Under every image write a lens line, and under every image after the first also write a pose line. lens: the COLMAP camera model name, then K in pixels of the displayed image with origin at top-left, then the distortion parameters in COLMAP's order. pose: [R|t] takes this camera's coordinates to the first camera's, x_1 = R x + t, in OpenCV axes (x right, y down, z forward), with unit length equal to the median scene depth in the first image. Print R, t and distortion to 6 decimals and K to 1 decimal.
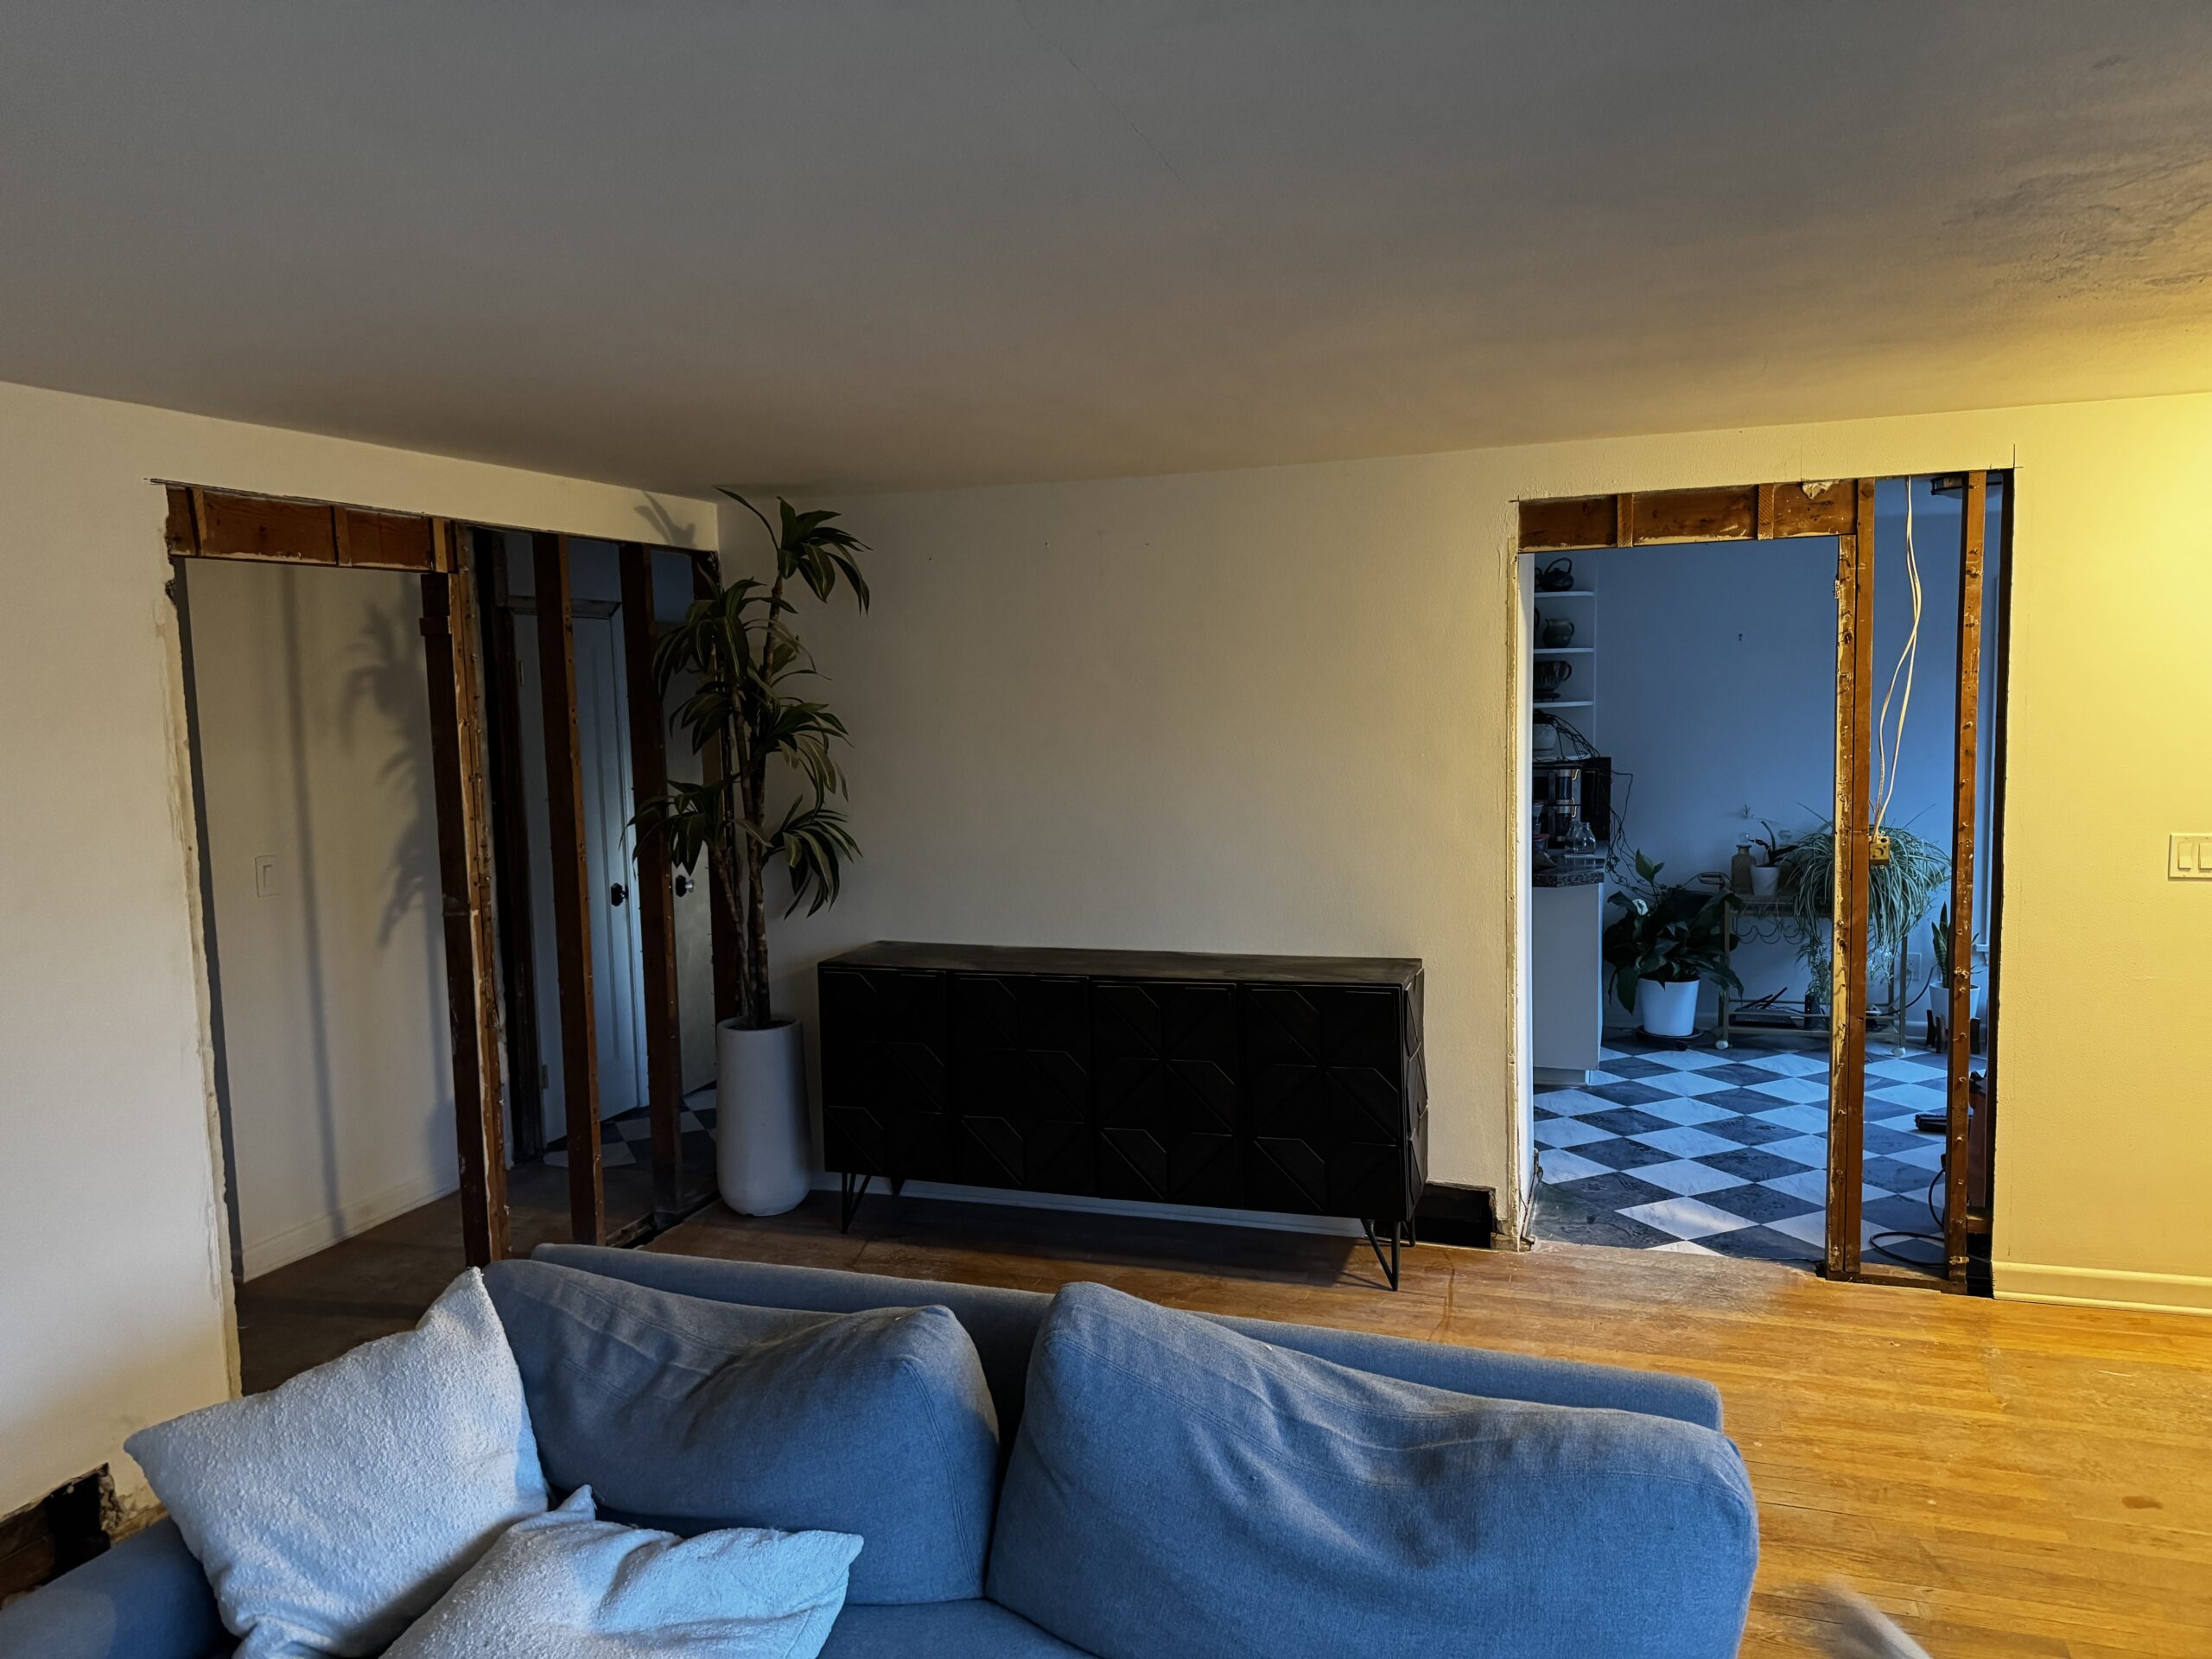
lens RADIAL K [[1615.3, 0, 1067.2], [0, 1615.3, 835.9], [0, 0, 1]] dist [0.071416, -0.103895]
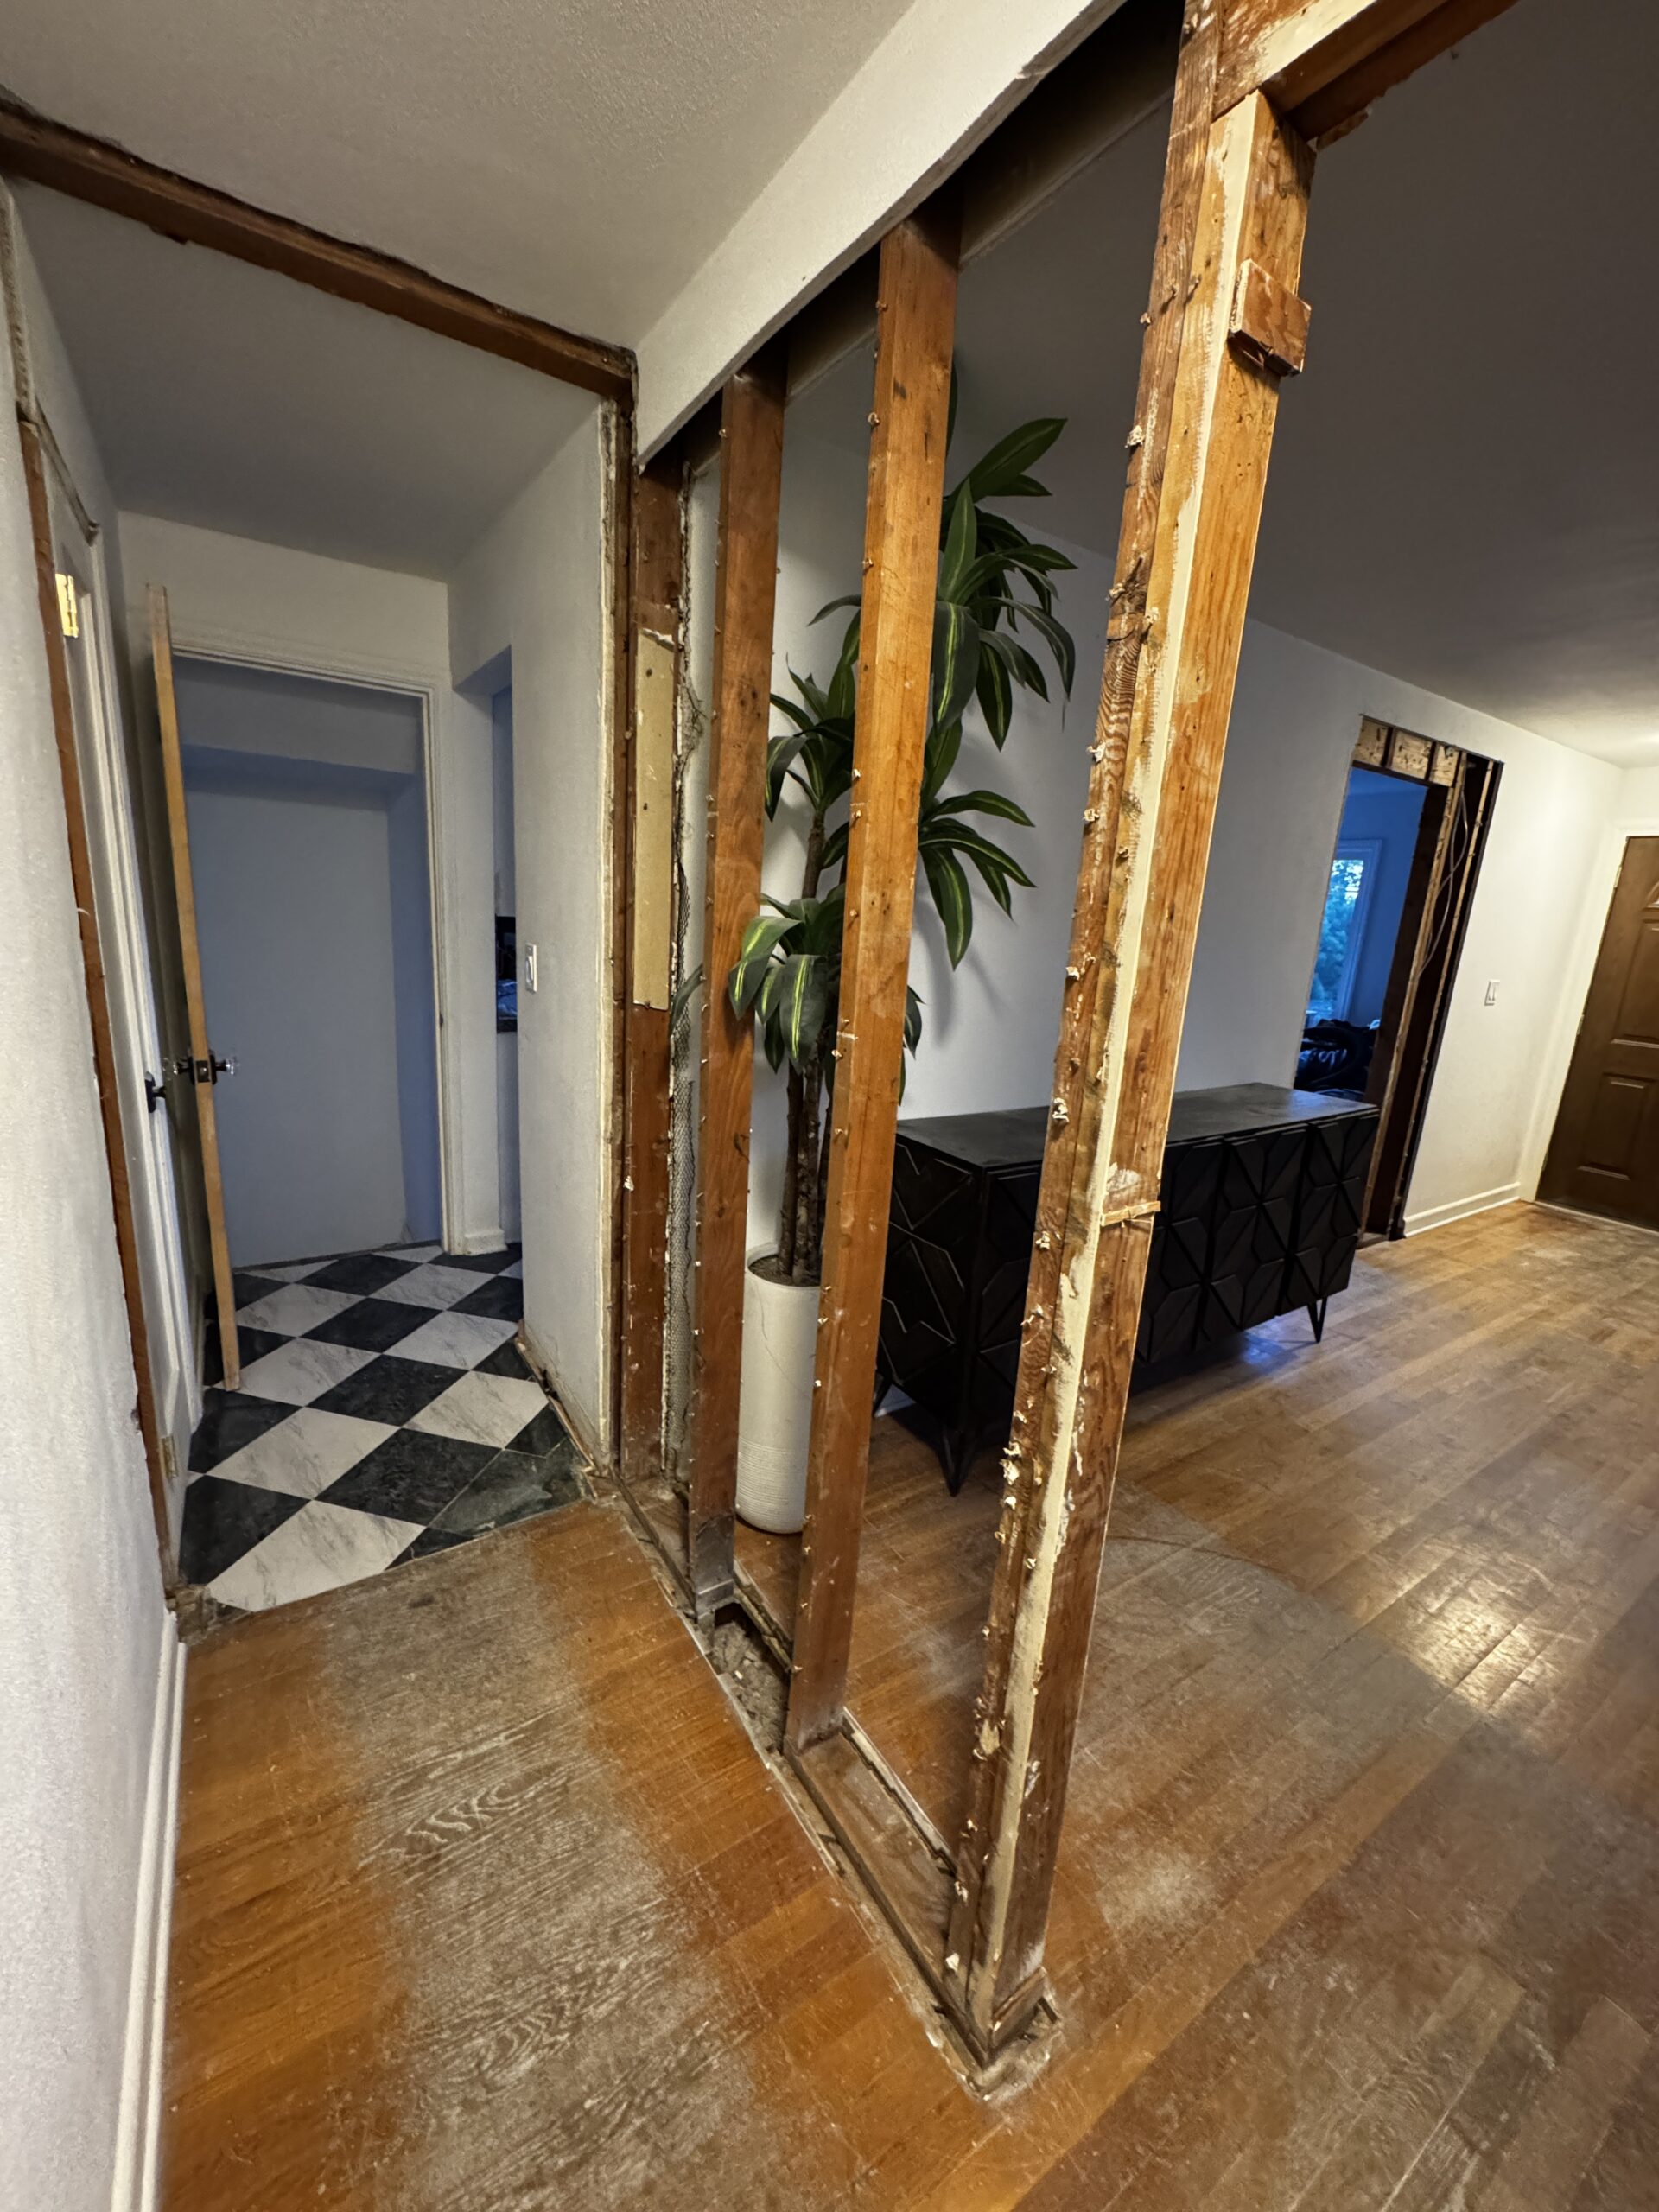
lens RADIAL K [[885.4, 0, 829.5], [0, 885.4, 1106.0], [0, 0, 1]] dist [-0.000078, -0.000773]
pose [[0.606625, -0.115968, 0.786484, -0.560740], [0.005149, 0.989856, 0.141984, -0.003153], [-0.794971, -0.082082, 0.601068, 0.912323]]
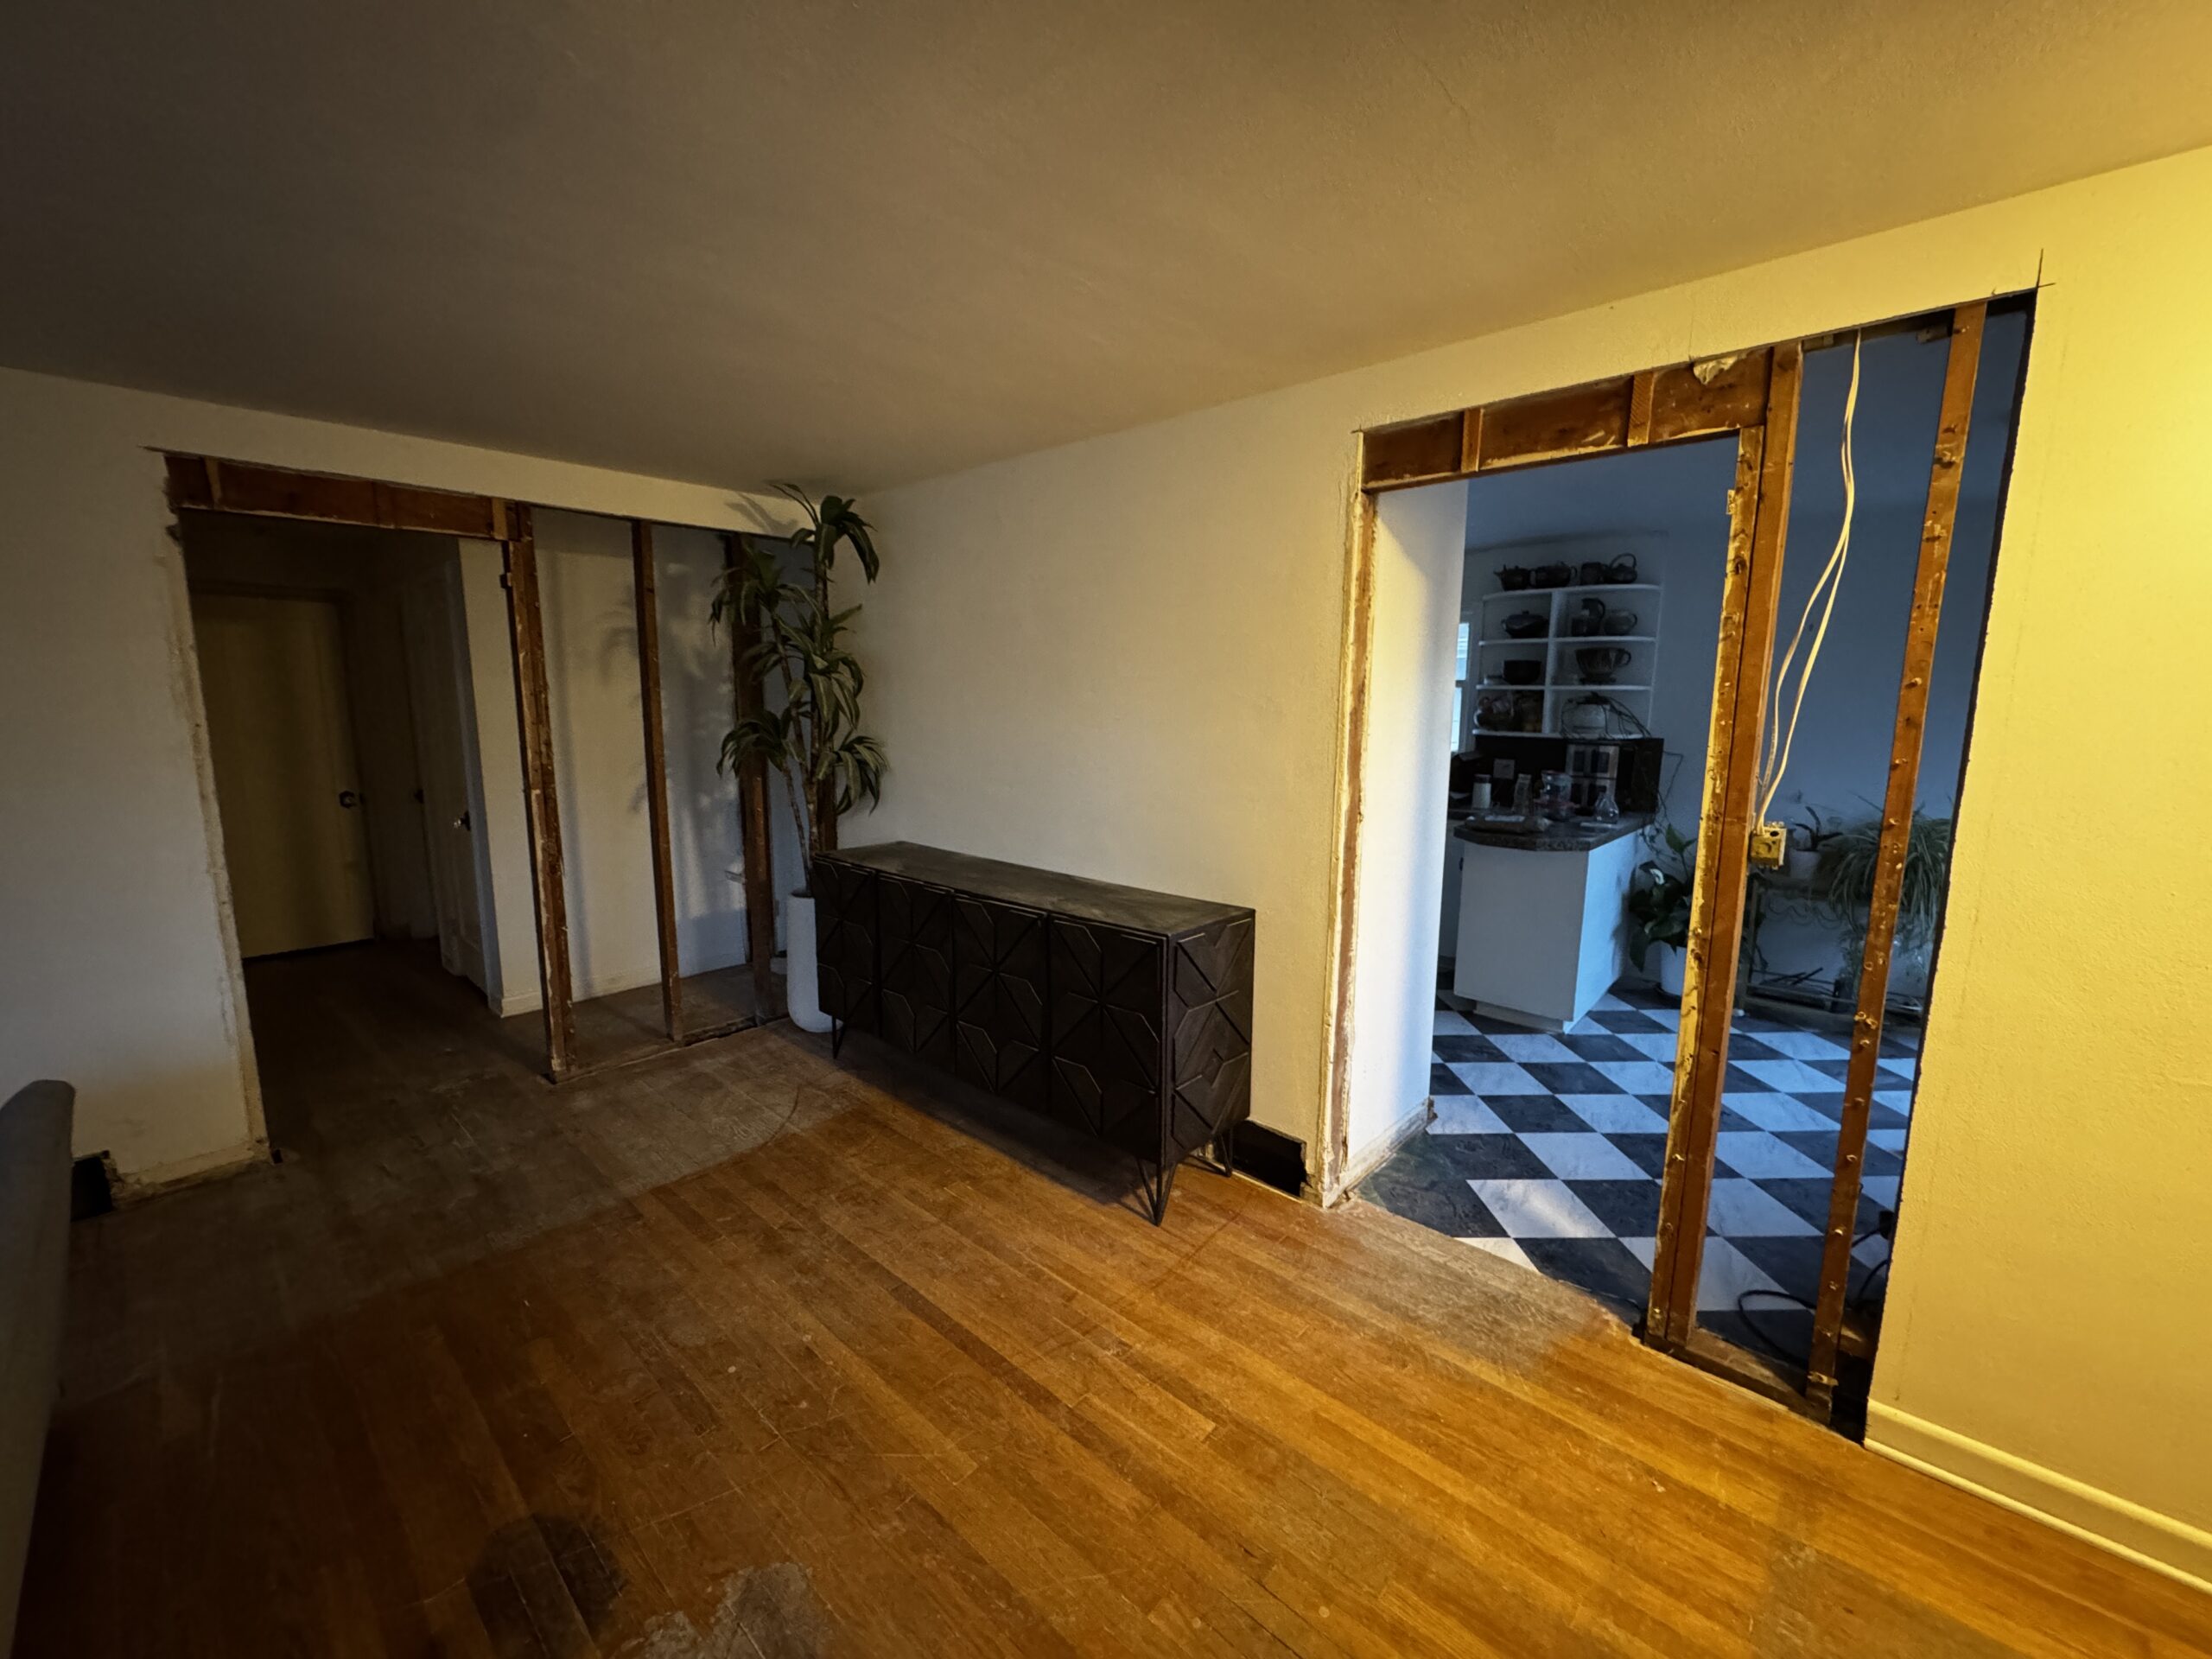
lens RADIAL K [[885.4, 0, 1106.0], [0, 885.4, 829.5], [0, 0, 1]] dist [-0.000078, -0.000773]
pose [[0.917020, 0.090769, -0.388375, 0.370100], [-0.067405, 0.995022, 0.073396, -0.008745], [0.393104, -0.041127, 0.918574, 0.486726]]
